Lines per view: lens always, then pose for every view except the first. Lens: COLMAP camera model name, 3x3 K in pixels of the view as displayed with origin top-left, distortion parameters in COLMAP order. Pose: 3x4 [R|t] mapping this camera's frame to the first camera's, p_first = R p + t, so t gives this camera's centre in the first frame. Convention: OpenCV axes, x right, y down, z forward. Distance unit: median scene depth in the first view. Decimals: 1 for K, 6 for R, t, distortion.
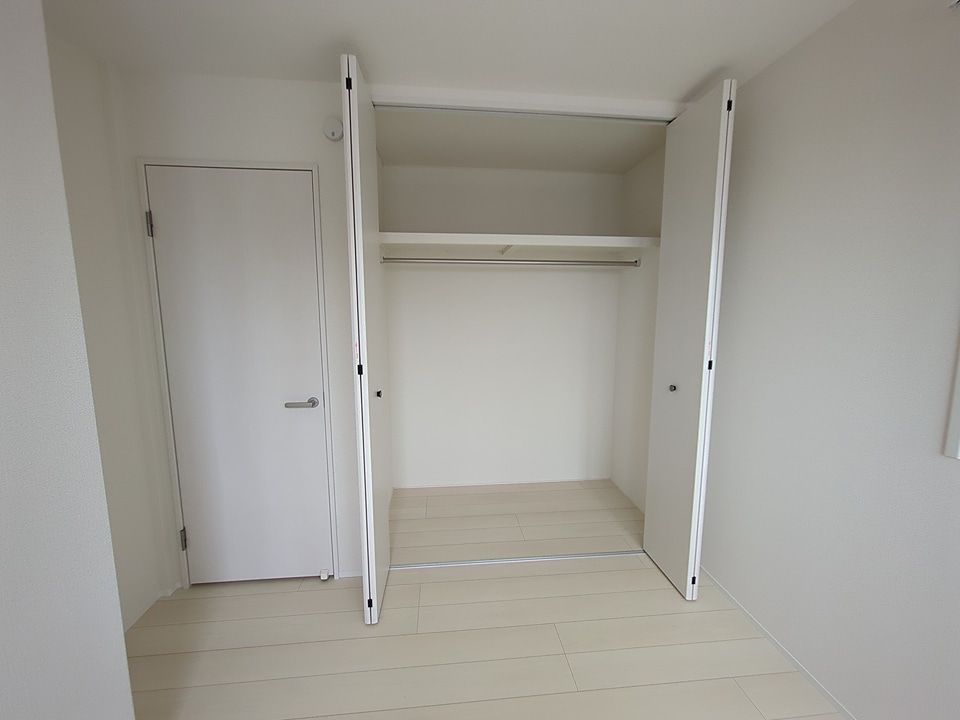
lens RADIAL K [[377.7, 0, 480.0], [0, 377.7, 360.0], [0, 0, 1]] dist [0.000192, -0.000262]
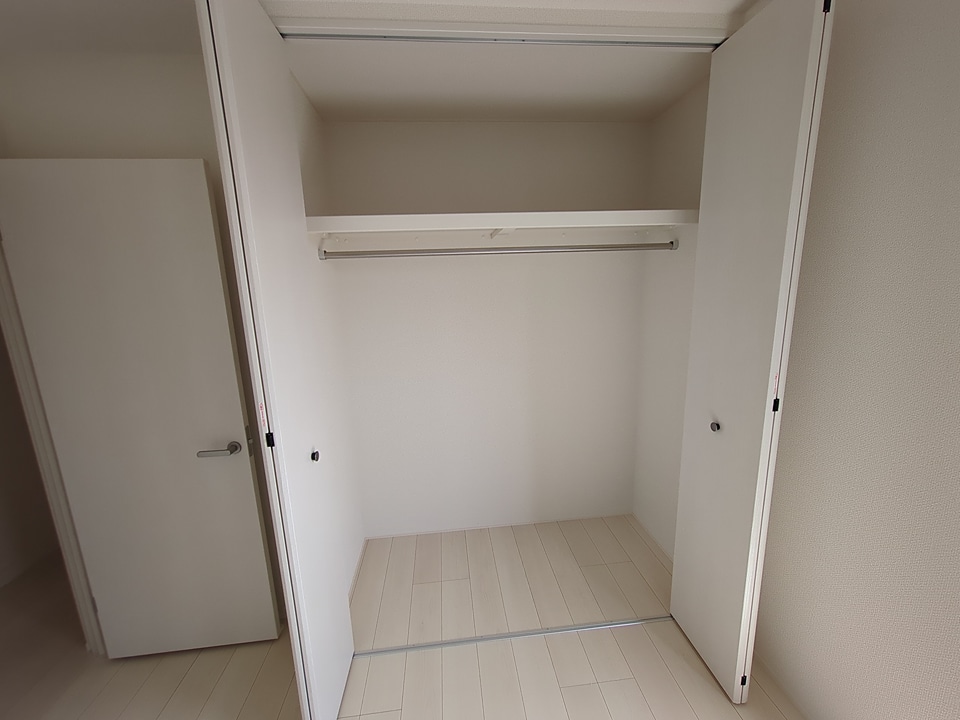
lens RADIAL K [[377.7, 0, 480.0], [0, 377.7, 360.0], [0, 0, 1]] dist [0.000192, -0.000262]
pose [[0.997020, -0.004286, -0.077027, 0.114476], [0.007931, 0.998859, 0.047087, -0.077006], [0.076738, -0.047558, 0.995916, 0.238830]]
